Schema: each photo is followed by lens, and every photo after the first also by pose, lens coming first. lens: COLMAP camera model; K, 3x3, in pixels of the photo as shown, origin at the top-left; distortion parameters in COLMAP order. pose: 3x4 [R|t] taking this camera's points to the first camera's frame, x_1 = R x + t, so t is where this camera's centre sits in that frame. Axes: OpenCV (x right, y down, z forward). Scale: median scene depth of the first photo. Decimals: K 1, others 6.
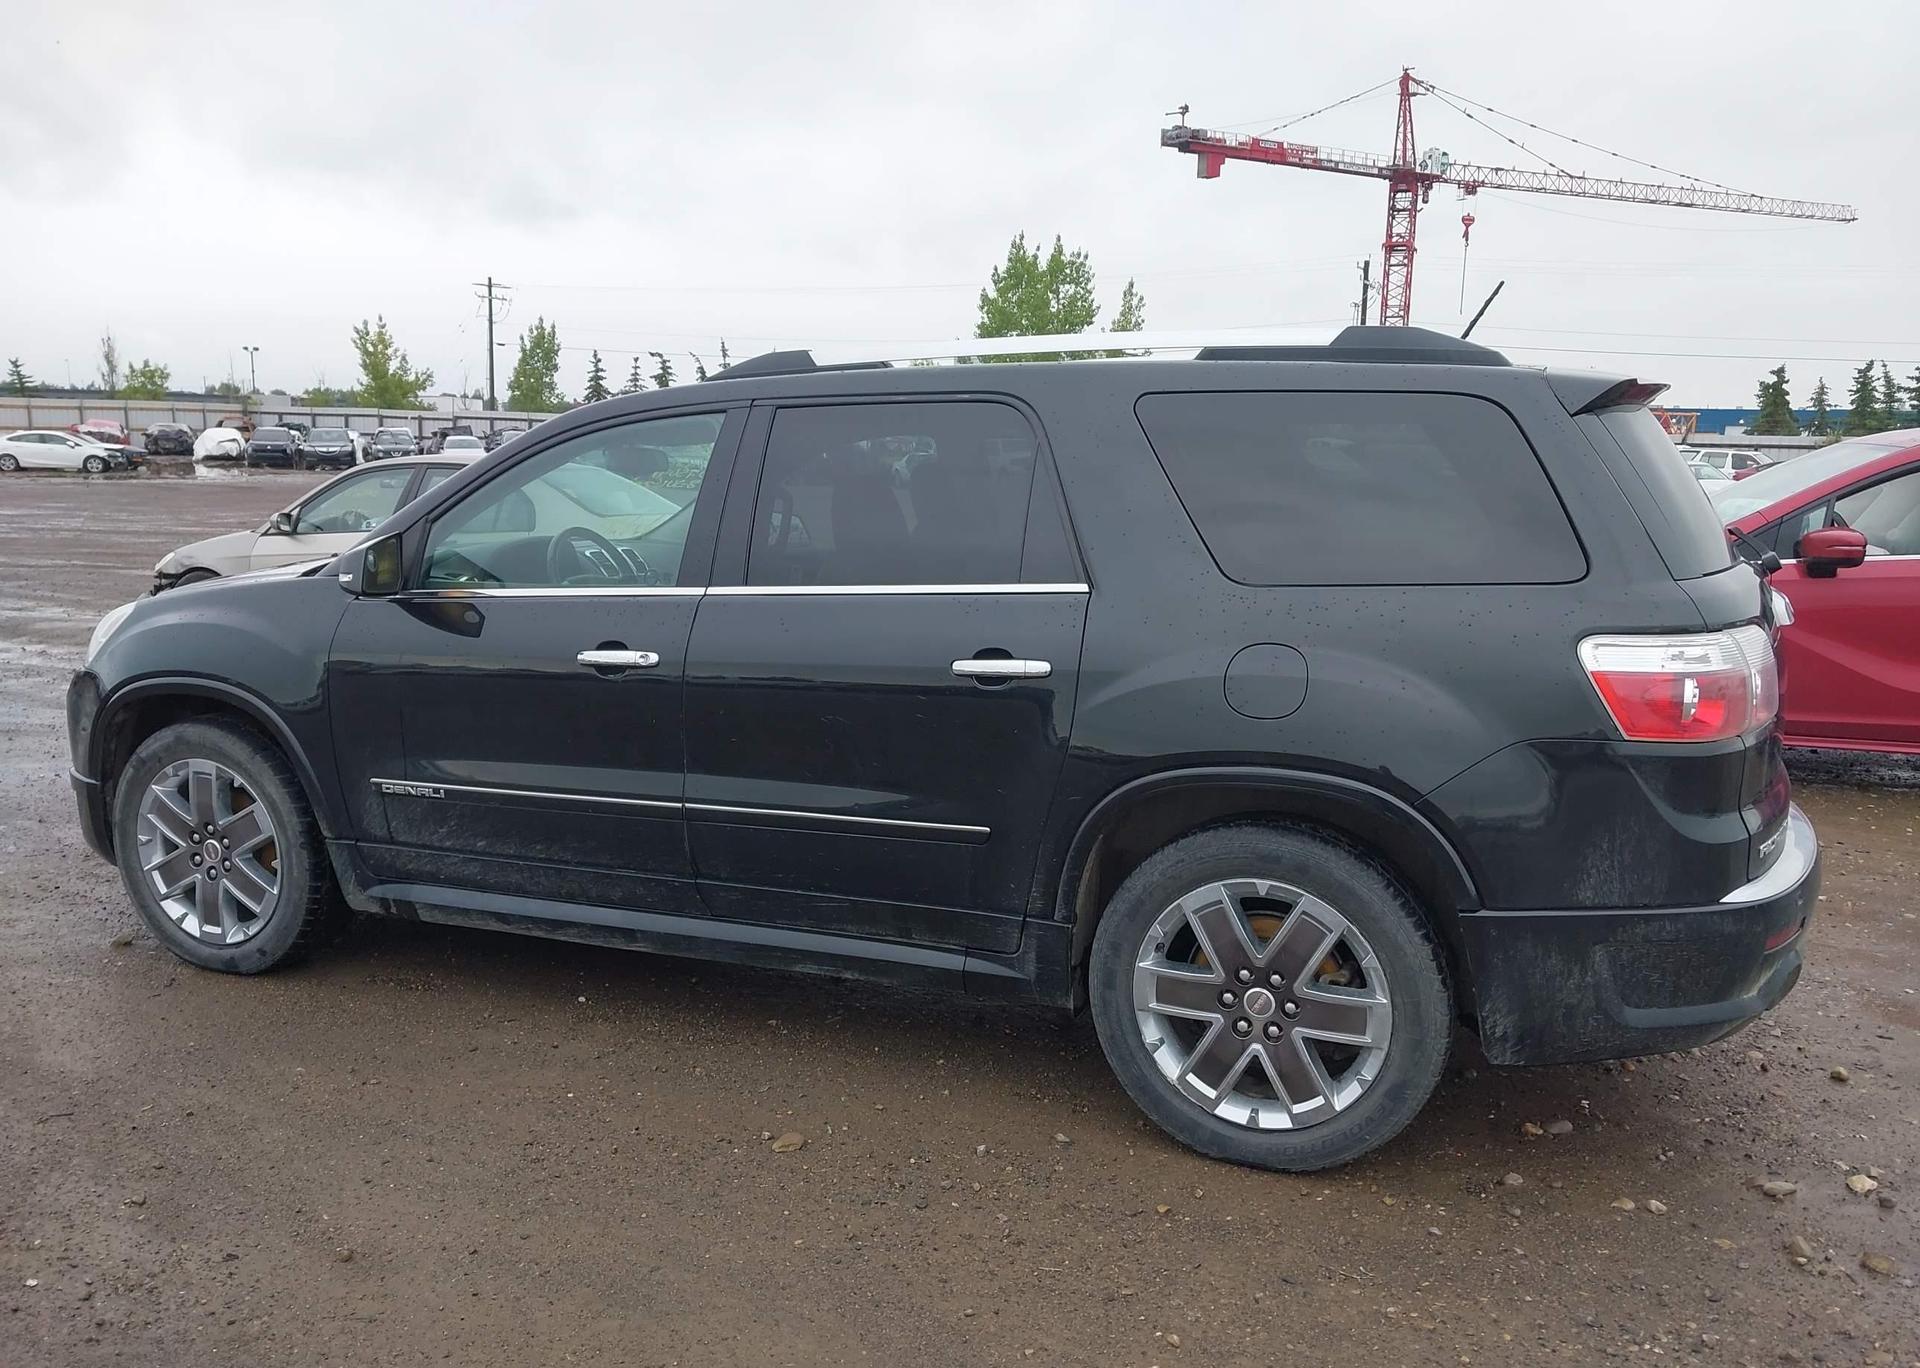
lens RADIAL K [[1575.0, 0, 977.8], [0, 1575.0, 682.8], [0, 0, 1]] dist [0.032780, -0.039528]
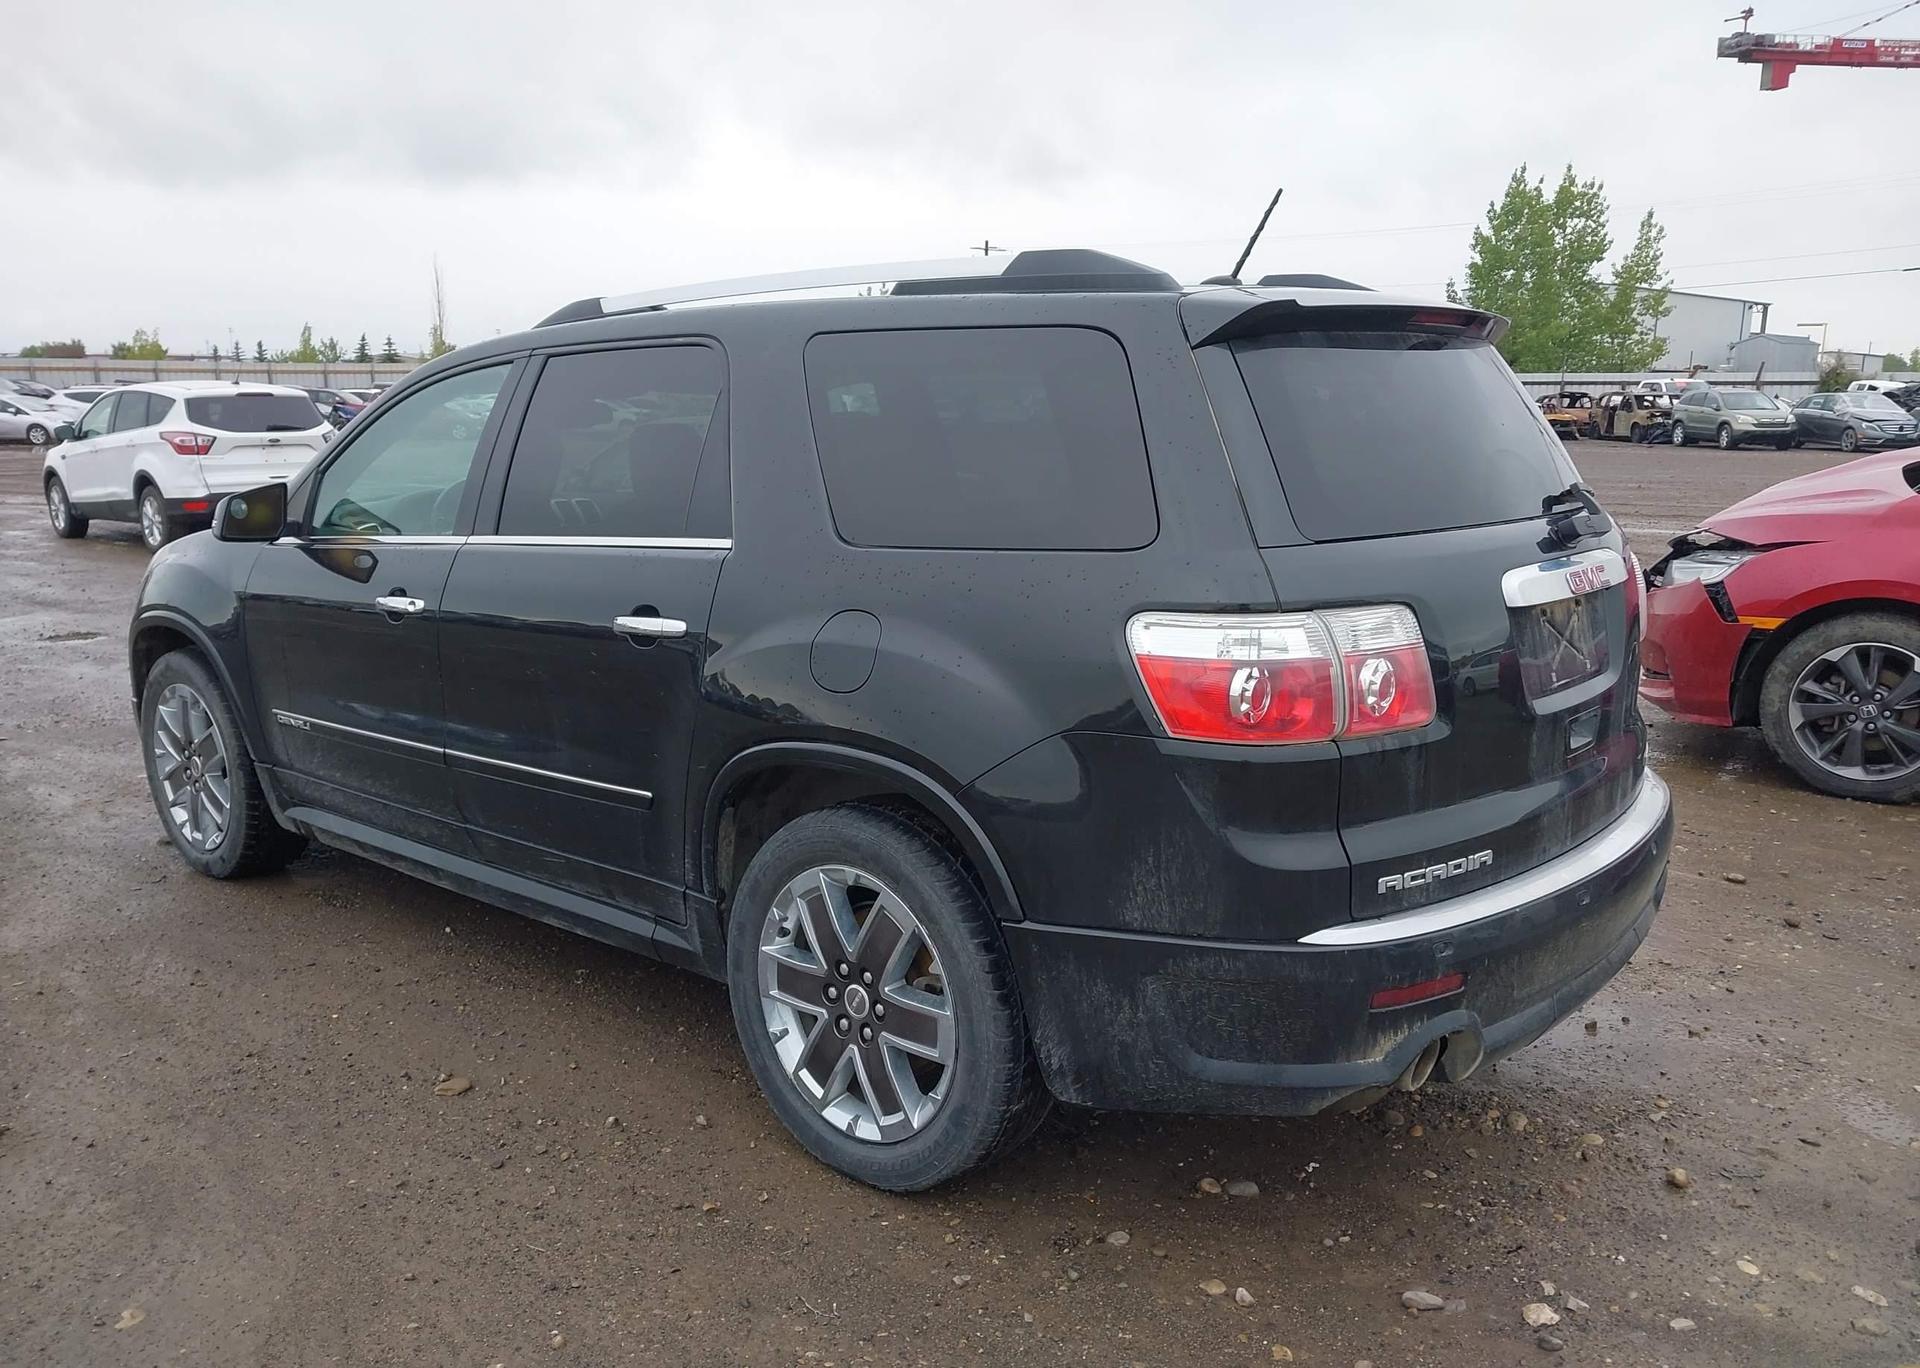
lens RADIAL K [[1575.0, 0, 977.8], [0, 1575.0, 682.8], [0, 0, 1]] dist [0.032780, -0.039528]
pose [[0.944693, 0.046633, -0.324625, 0.418099], [-0.037585, 0.998712, 0.034092, -0.012194], [0.325796, -0.020006, 0.945228, 0.127654]]
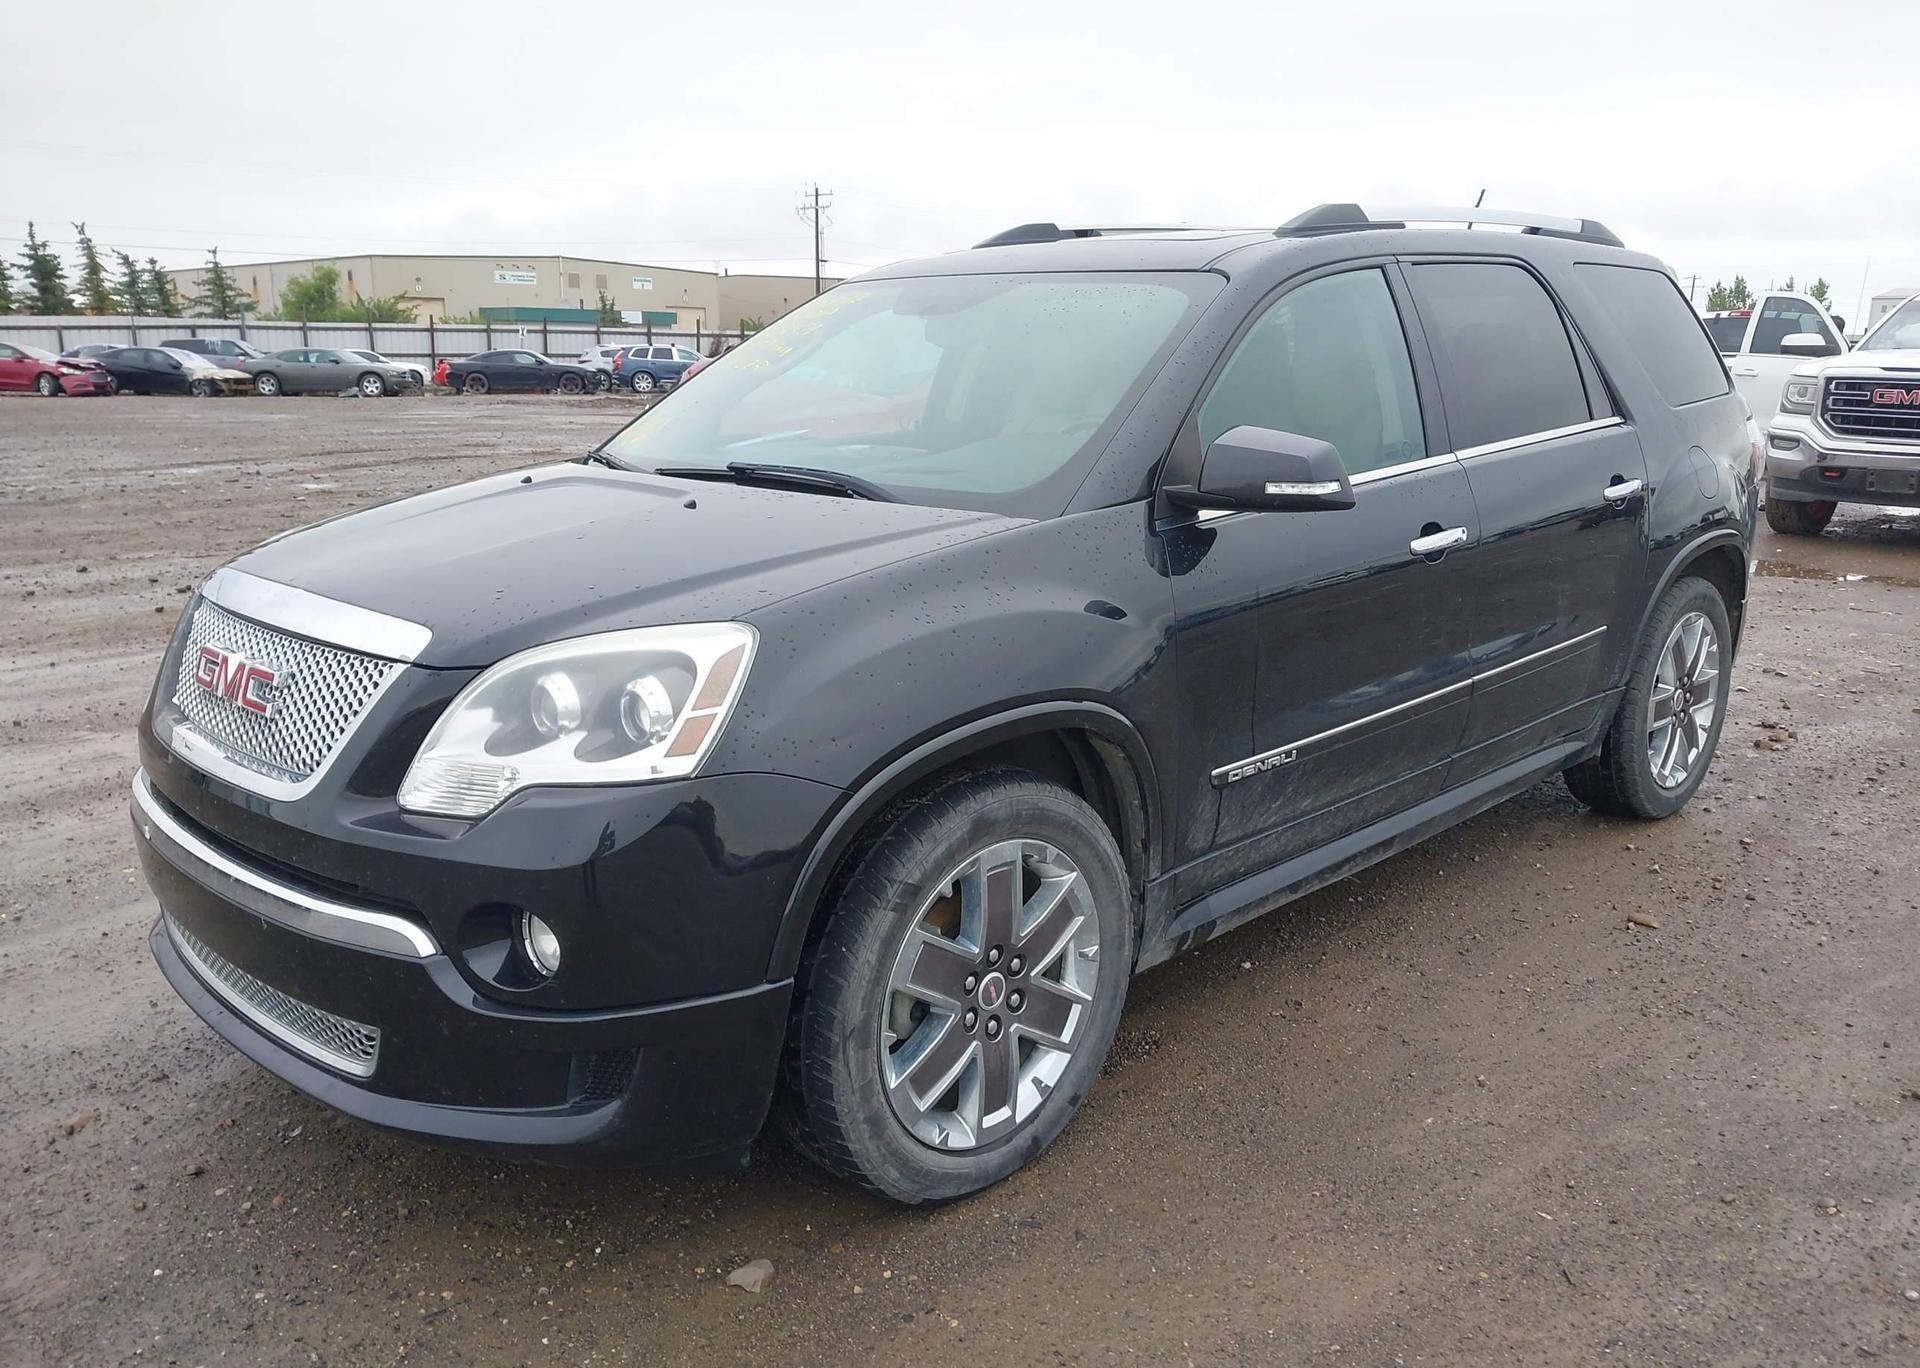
lens RADIAL K [[1516.6, 0, 1024.0], [0, 1516.6, 683.0], [0, 0, 1]] dist [0.148134, -0.250175]
pose [[0.360238, -0.216298, 0.907438, -1.024230], [0.143277, 0.974035, 0.175294, -0.112937], [-0.921792, 0.066867, 0.381875, 0.793253]]
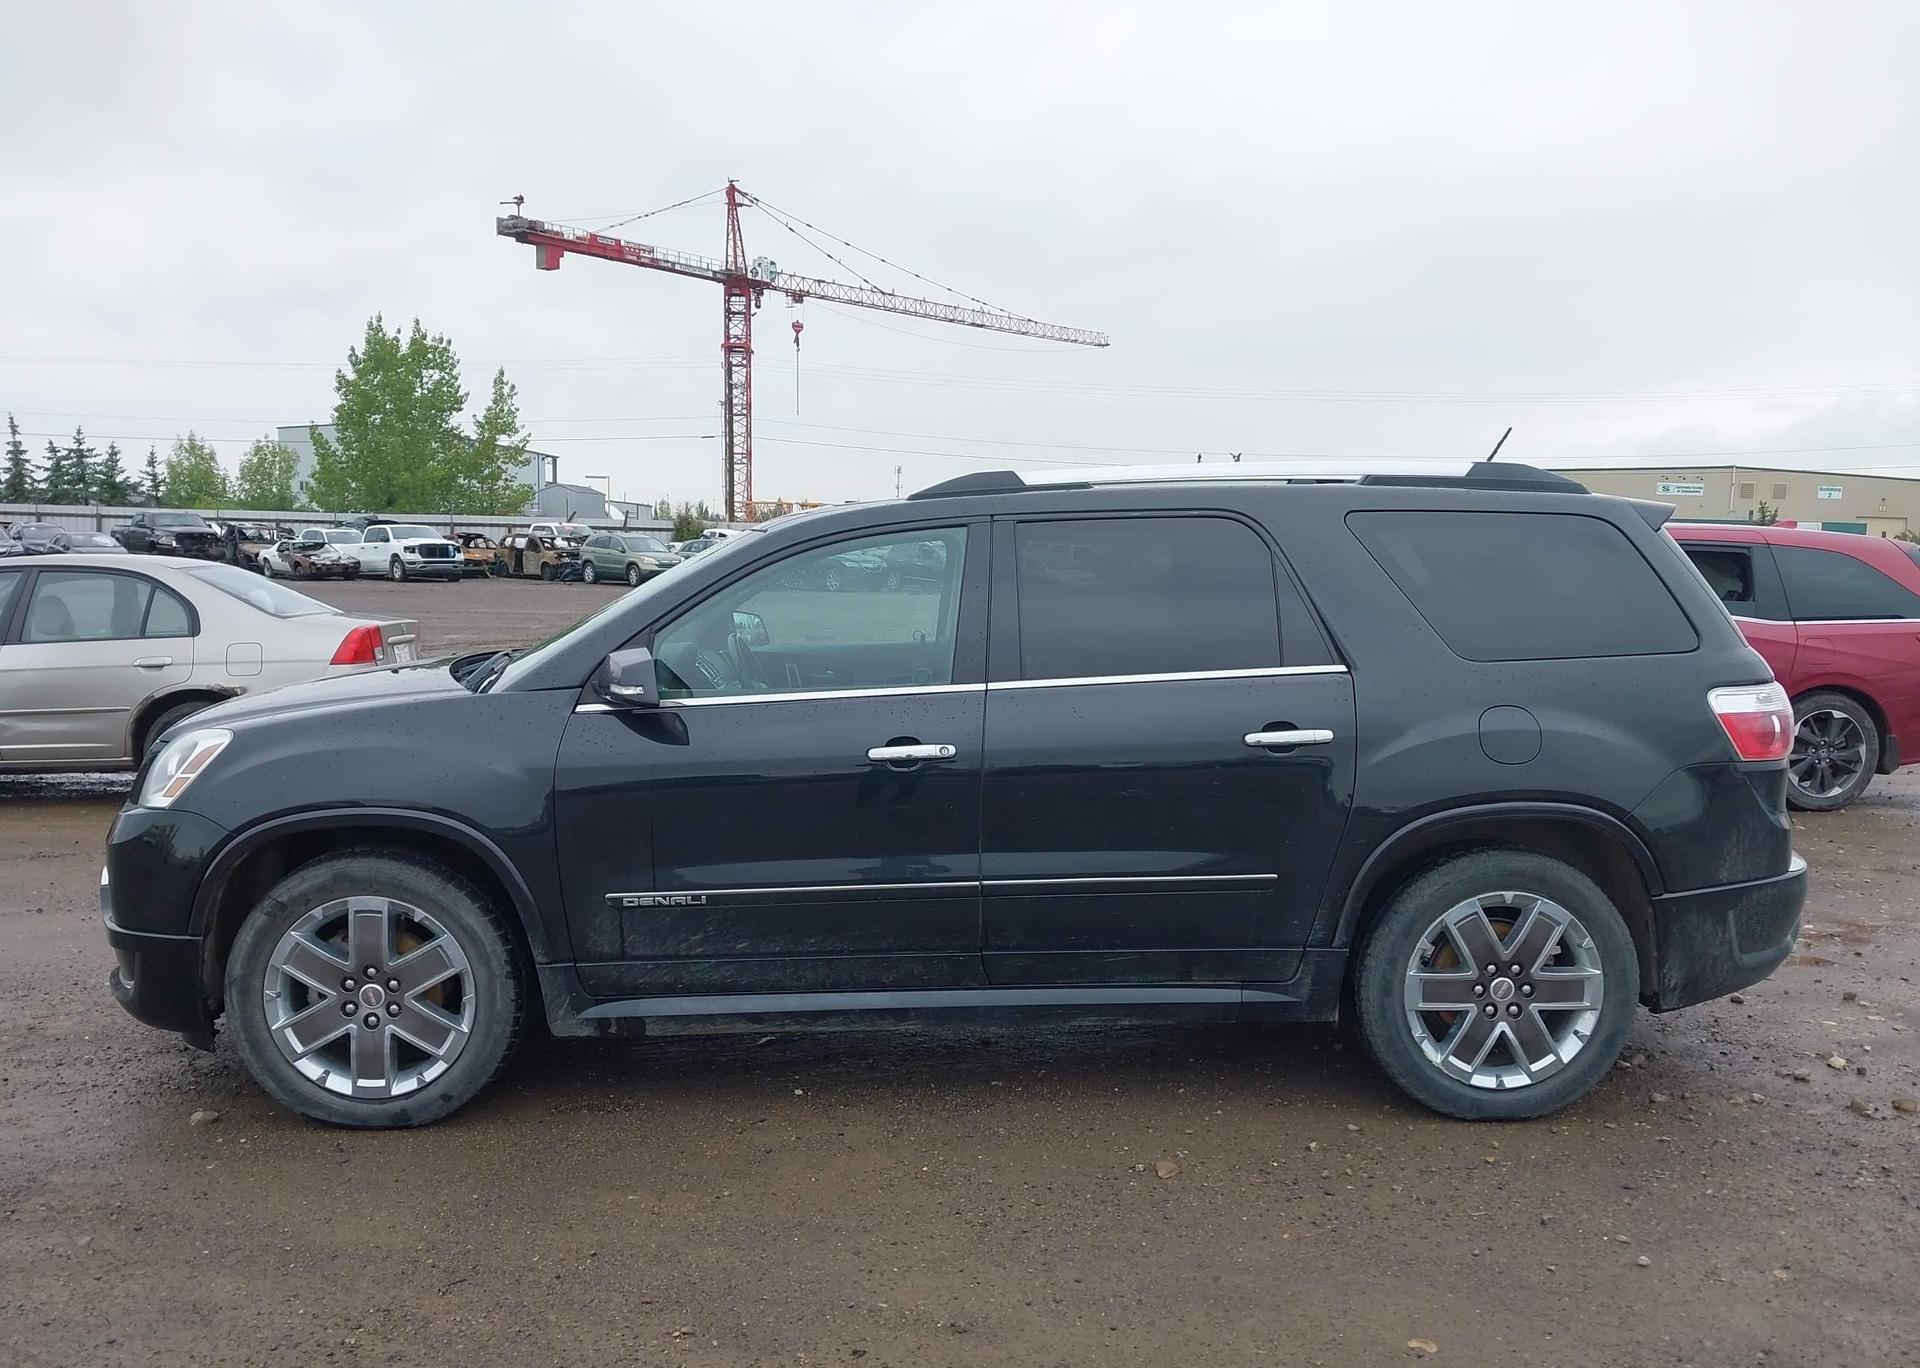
lens RADIAL K [[1575.0, 0, 977.8], [0, 1575.0, 682.8], [0, 0, 1]] dist [0.032780, -0.039528]
pose [[0.899685, -0.041762, 0.434538, -0.583136], [0.065454, 0.997066, -0.039694, -0.015628], [-0.431605, 0.064154, 0.899779, 0.017037]]
